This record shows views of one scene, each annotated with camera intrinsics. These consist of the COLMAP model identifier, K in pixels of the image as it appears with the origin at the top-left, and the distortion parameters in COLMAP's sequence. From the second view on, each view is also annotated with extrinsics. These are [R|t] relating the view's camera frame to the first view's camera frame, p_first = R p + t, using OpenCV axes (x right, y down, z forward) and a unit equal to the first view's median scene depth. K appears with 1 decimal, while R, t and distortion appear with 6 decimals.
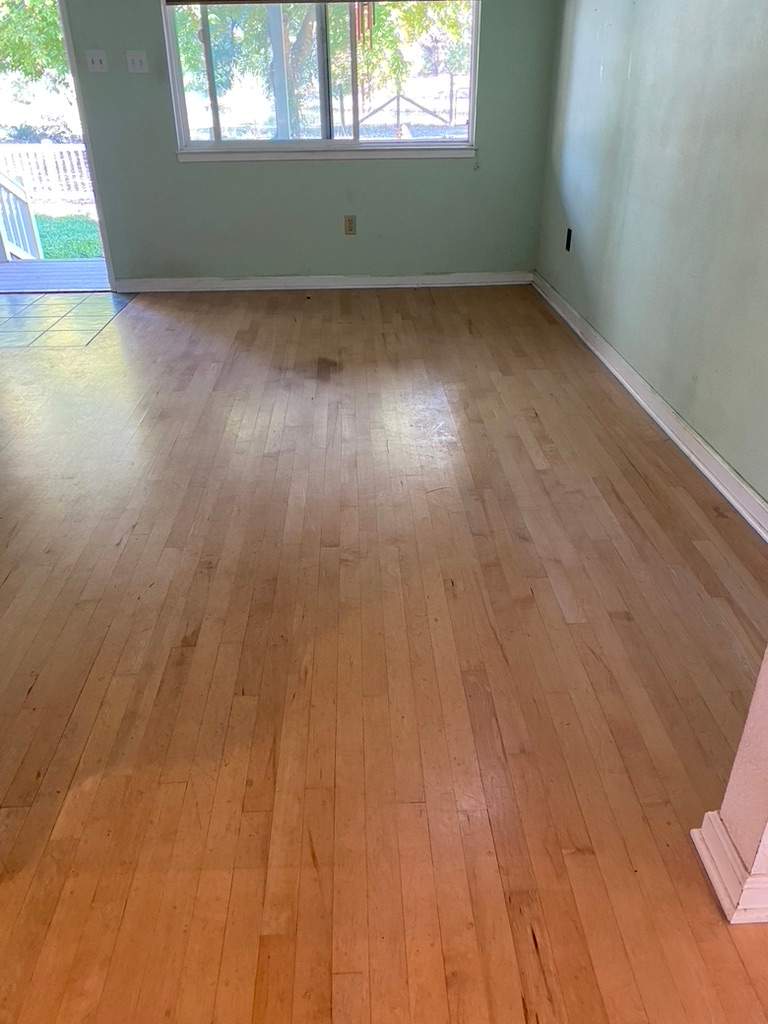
lens RADIAL K [[774.9, 0, 384.7], [0, 774.9, 498.0], [0, 0, 1]] dist [0.005289, 0.003505]
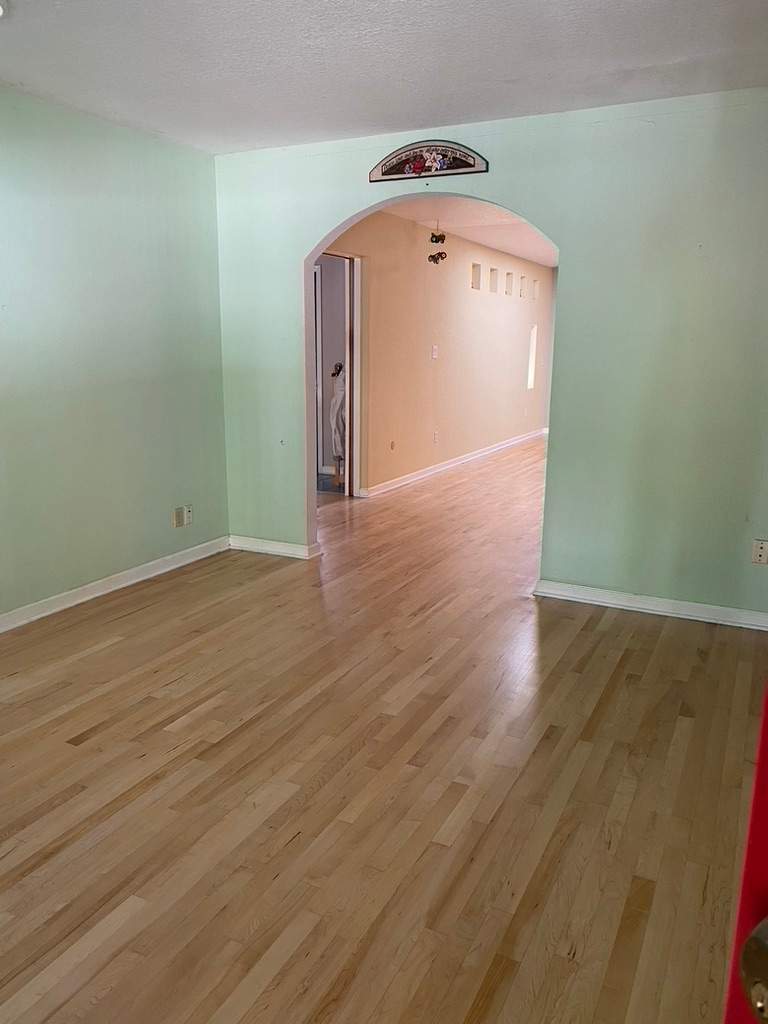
lens RADIAL K [[792.5, 0, 376.4], [0, 792.5, 513.3], [0, 0, 1]] dist [0.049412, -0.063952]
pose [[-0.865122, -0.105497, 0.490341, -0.485768], [0.236483, 0.776344, 0.584265, -0.531567], [-0.442312, 0.621417, -0.646684, 0.930317]]
